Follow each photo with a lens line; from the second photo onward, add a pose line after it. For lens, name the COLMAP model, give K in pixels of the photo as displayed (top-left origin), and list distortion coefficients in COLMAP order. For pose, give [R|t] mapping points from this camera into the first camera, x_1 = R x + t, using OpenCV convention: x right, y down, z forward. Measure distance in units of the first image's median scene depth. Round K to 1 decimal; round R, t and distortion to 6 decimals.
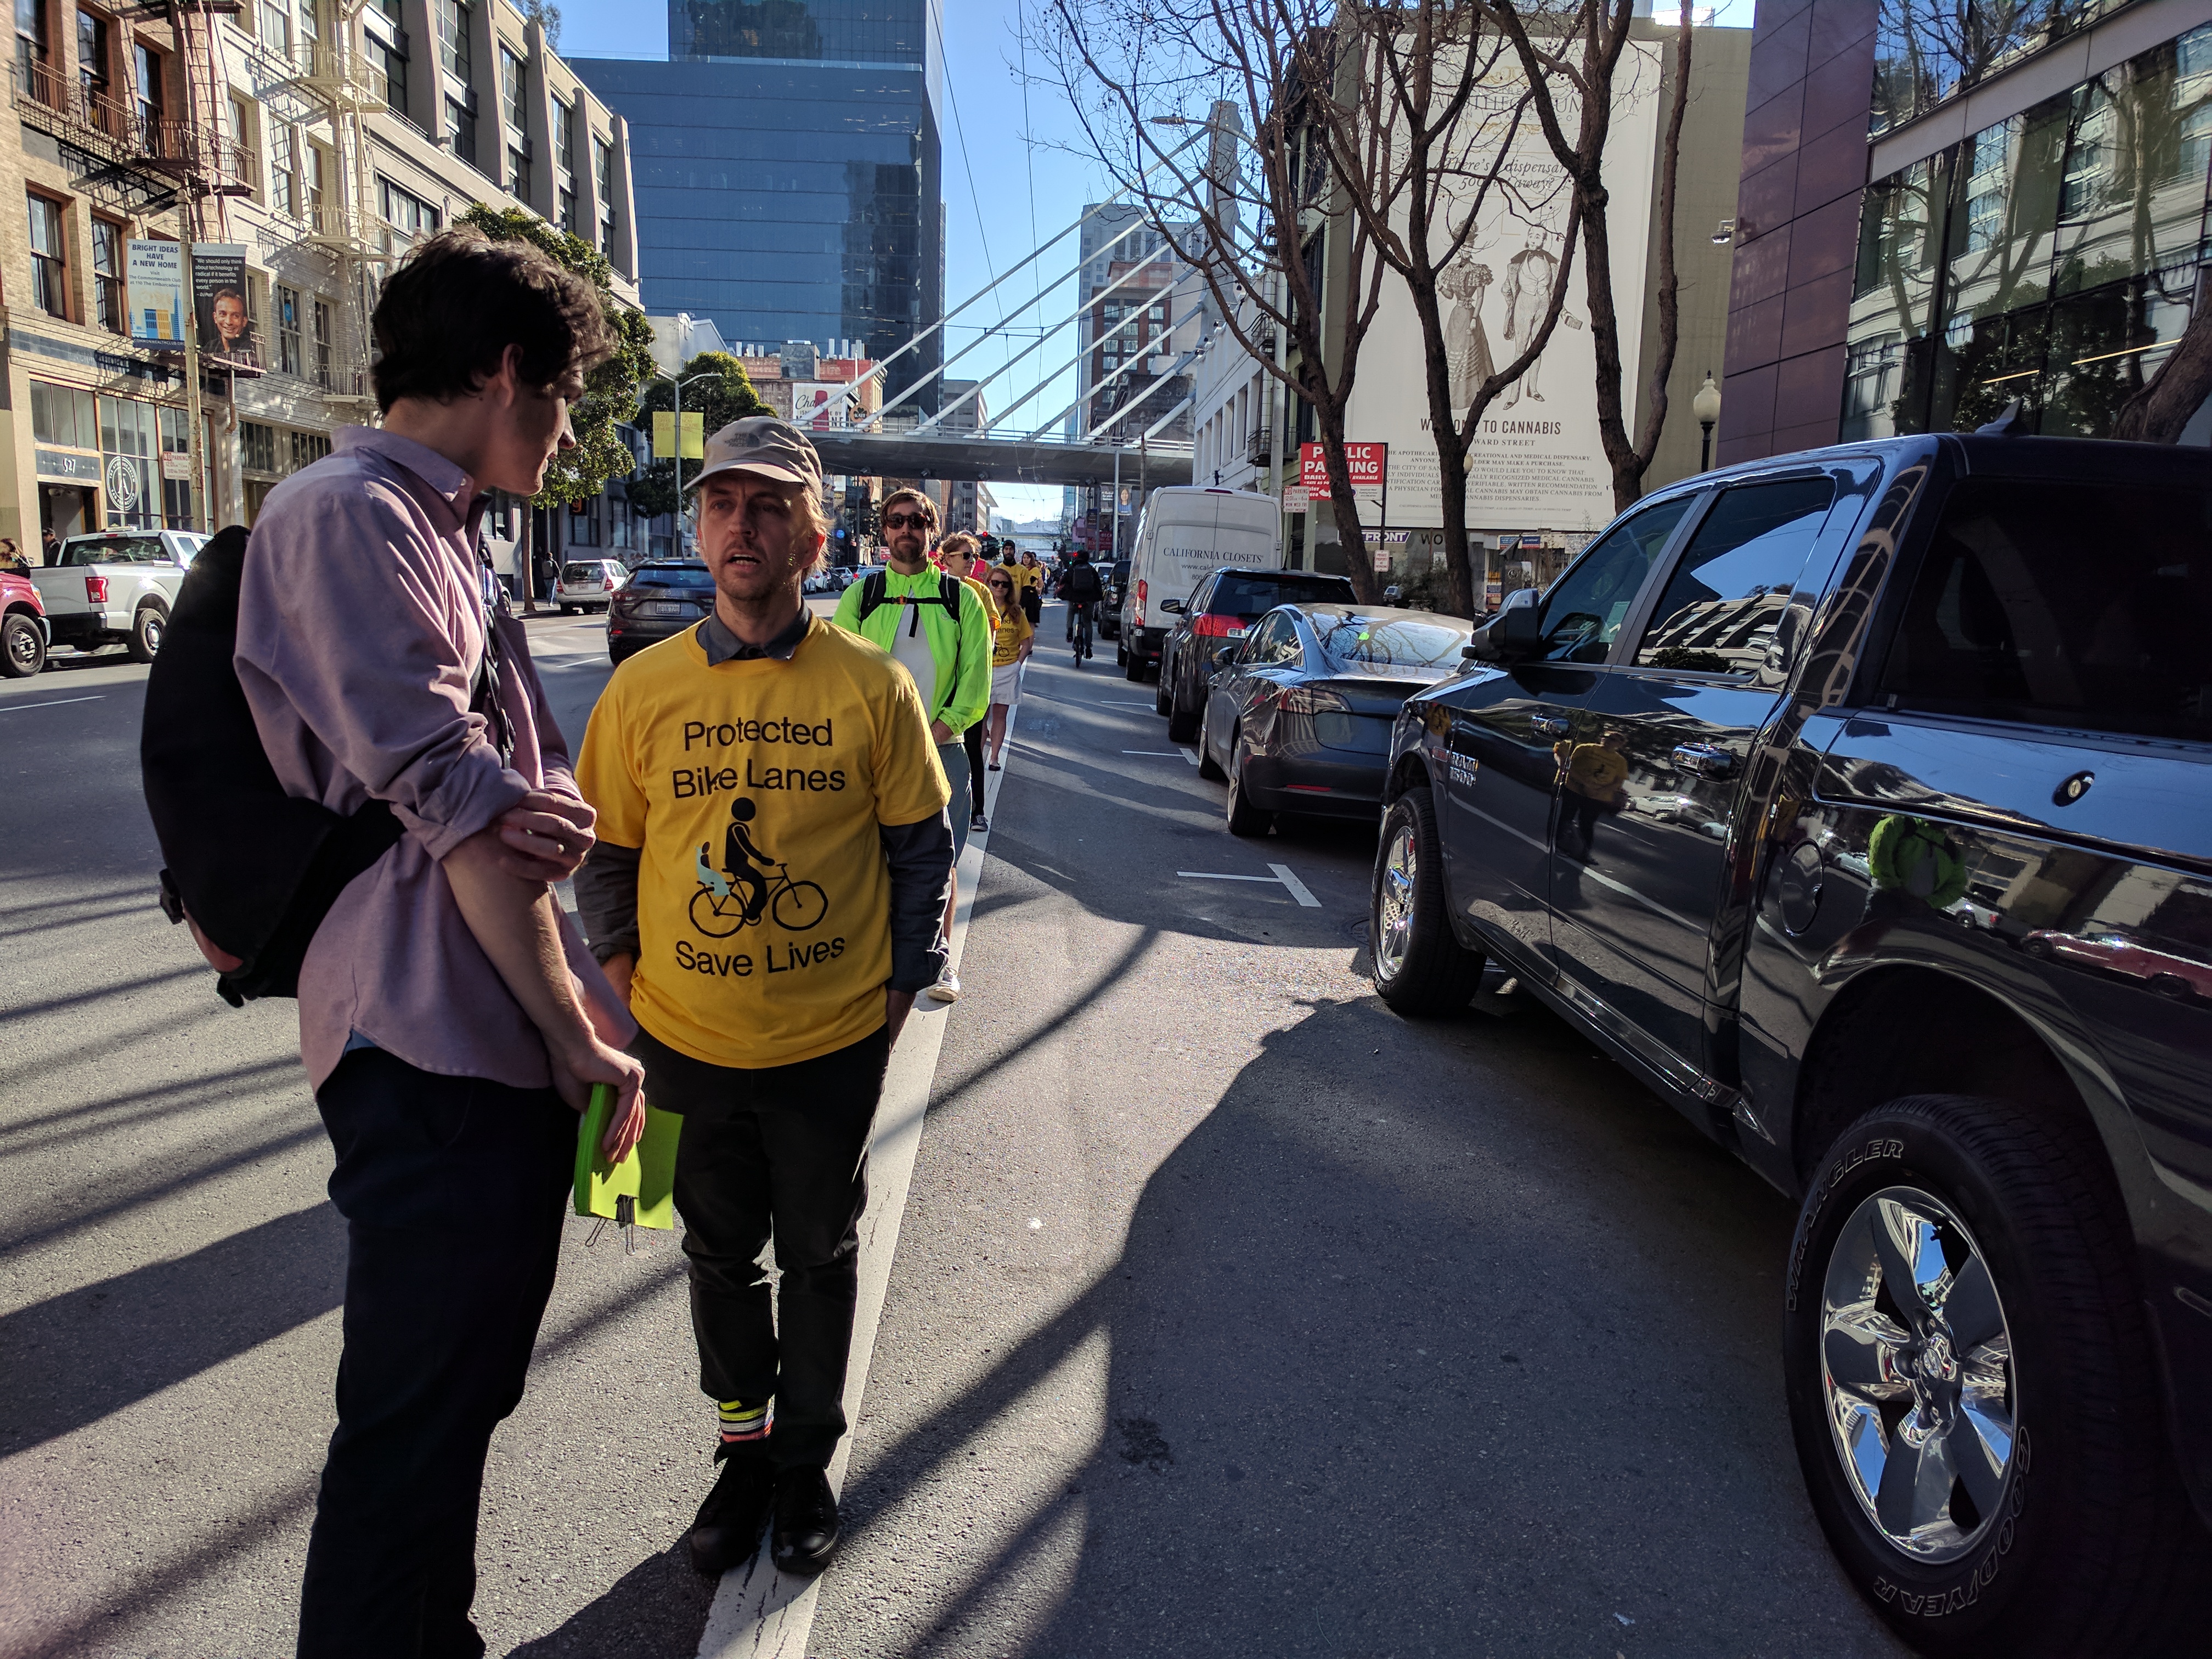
lens RADIAL K [[1637.3, 0, 1105.3], [0, 1637.3, 830.5], [0, 0, 1]] dist [-0.000470, -0.000096]
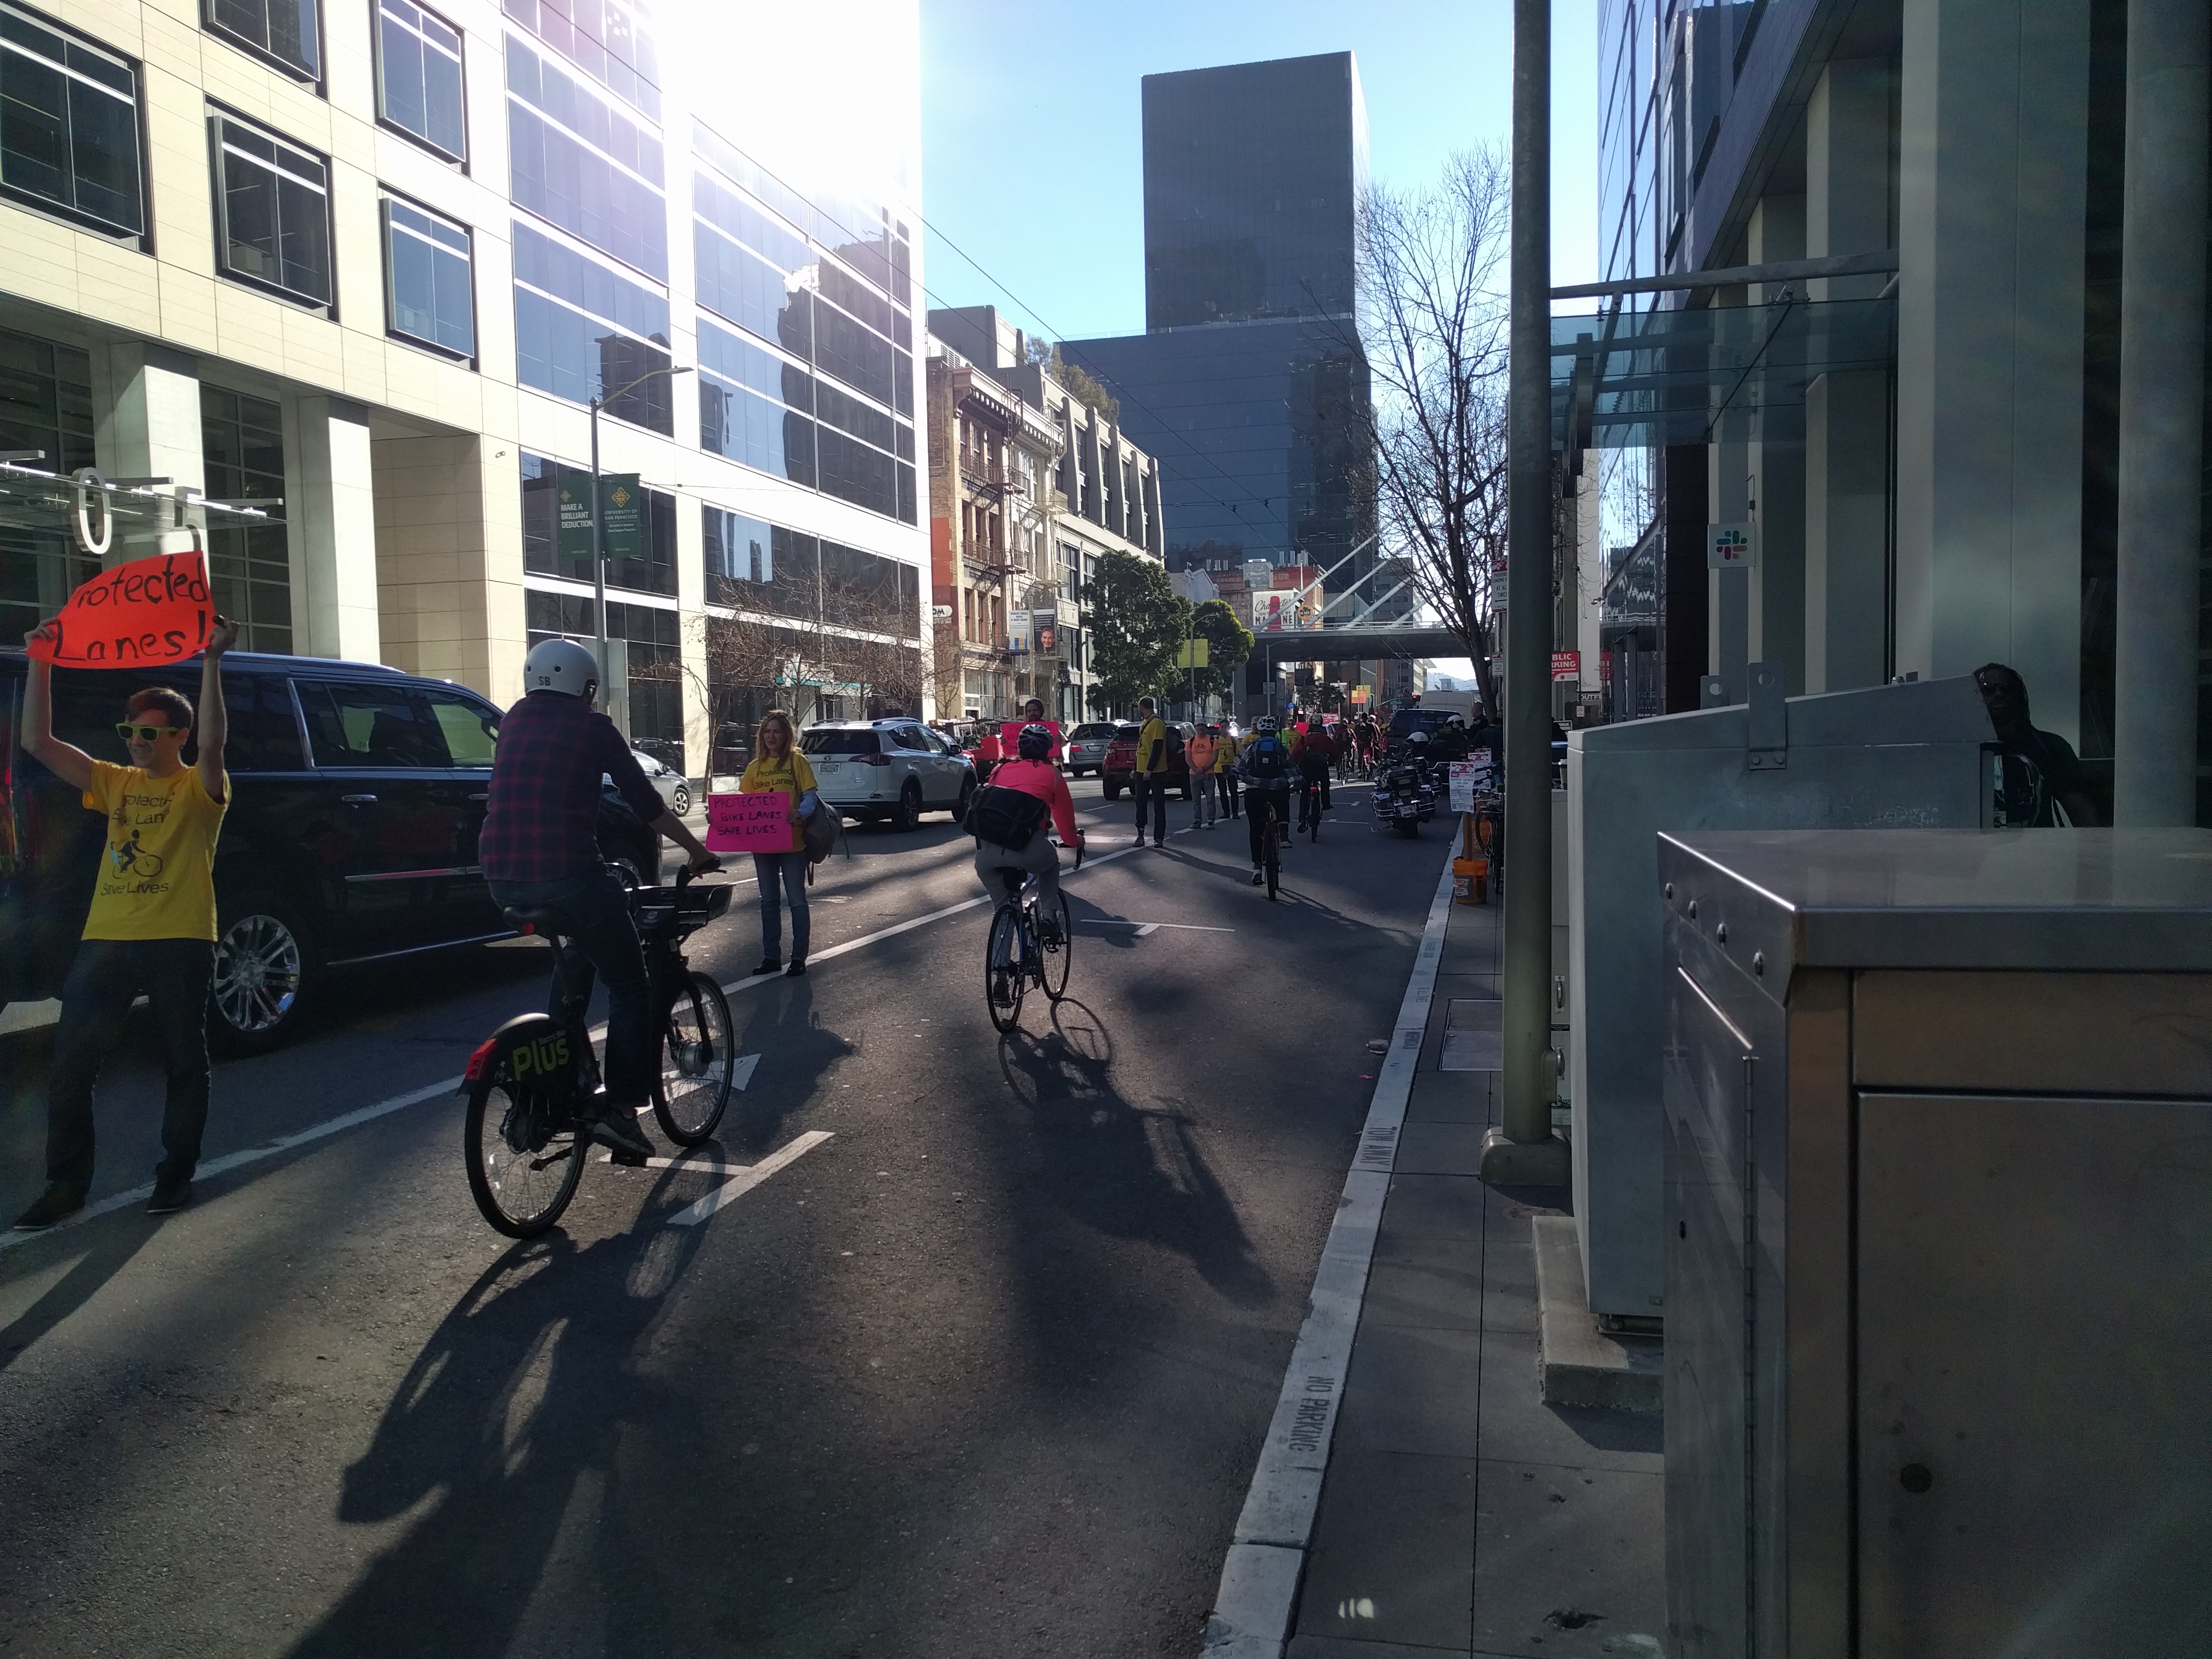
lens RADIAL K [[1637.3, 0, 1106.7], [0, 1637.3, 834.3], [0, 0, 1]] dist [-0.000470, -0.000096]
pose [[0.963370, -0.025636, -0.266949, 0.075597], [-0.000200, 0.995352, -0.096307, 0.082760], [0.268177, 0.092833, 0.958886, -0.506409]]
